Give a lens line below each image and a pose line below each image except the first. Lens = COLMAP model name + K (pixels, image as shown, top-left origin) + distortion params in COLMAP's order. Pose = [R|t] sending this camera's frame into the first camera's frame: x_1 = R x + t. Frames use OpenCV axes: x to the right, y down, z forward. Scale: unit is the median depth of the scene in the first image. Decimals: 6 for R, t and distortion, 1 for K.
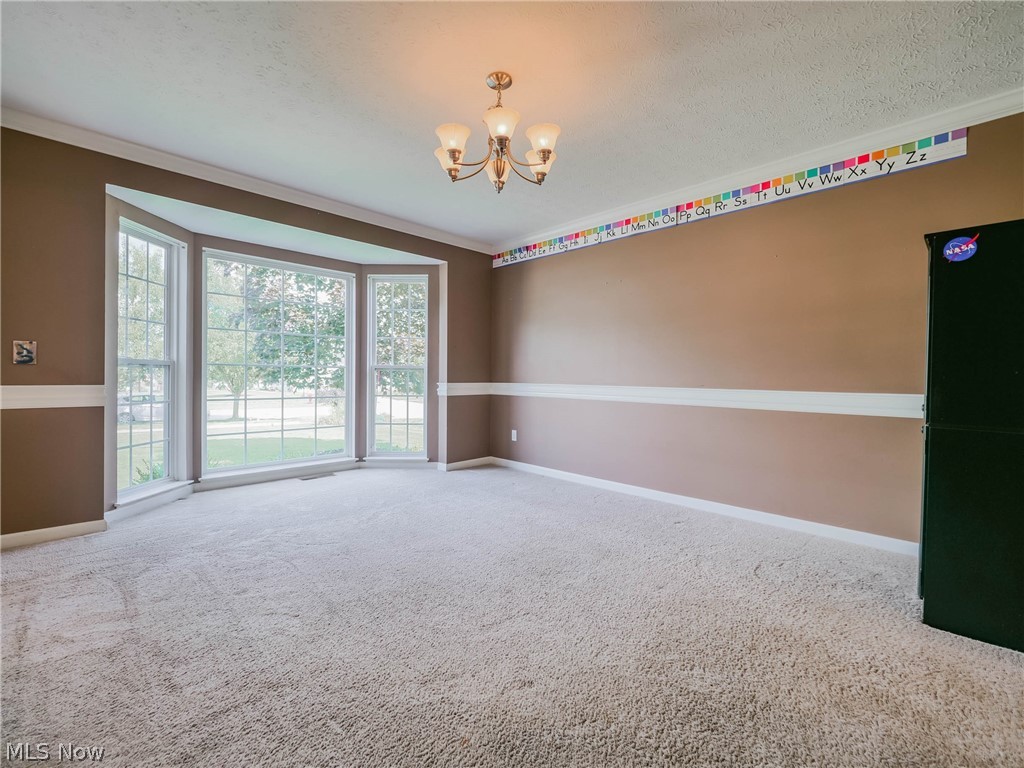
lens RADIAL K [[449.0, 0, 511.3], [0, 449.0, 380.4], [0, 0, 1]] dist [-0.004148, -0.000581]
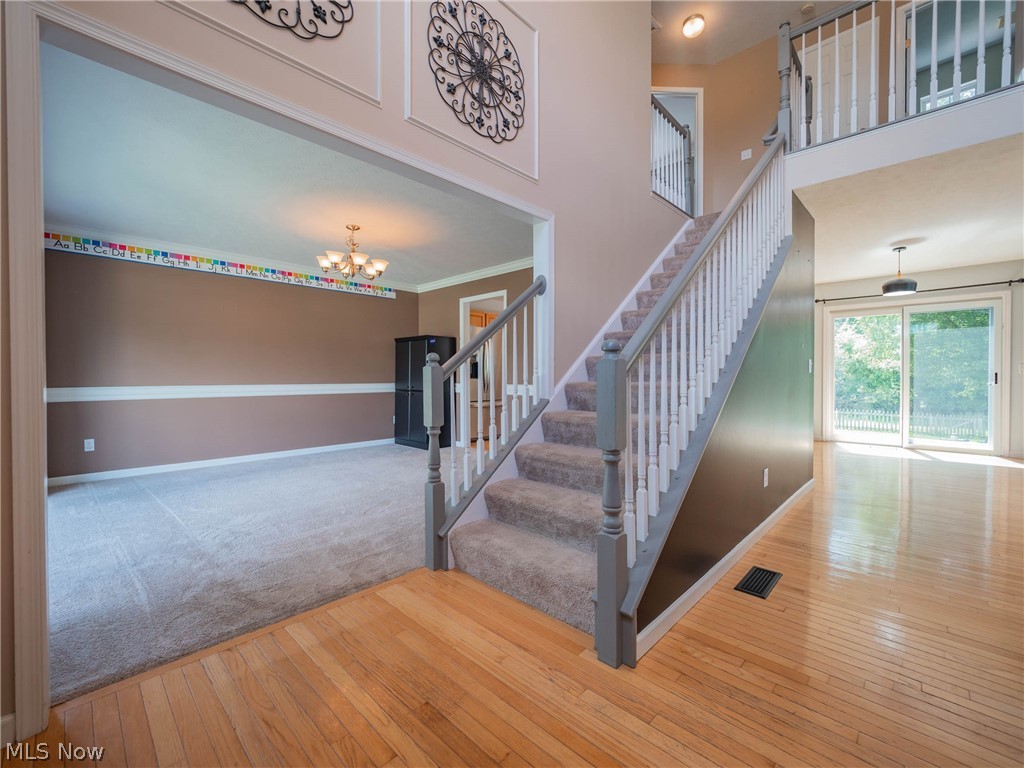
lens RADIAL K [[449.0, 0, 511.3], [0, 449.0, 380.4], [0, 0, 1]] dist [-0.004148, -0.000581]
pose [[-0.034993, -0.021926, 0.999147, -1.171237], [0.009451, 0.999707, 0.022269, -0.025251], [-0.999343, 0.010222, -0.034776, 0.226337]]
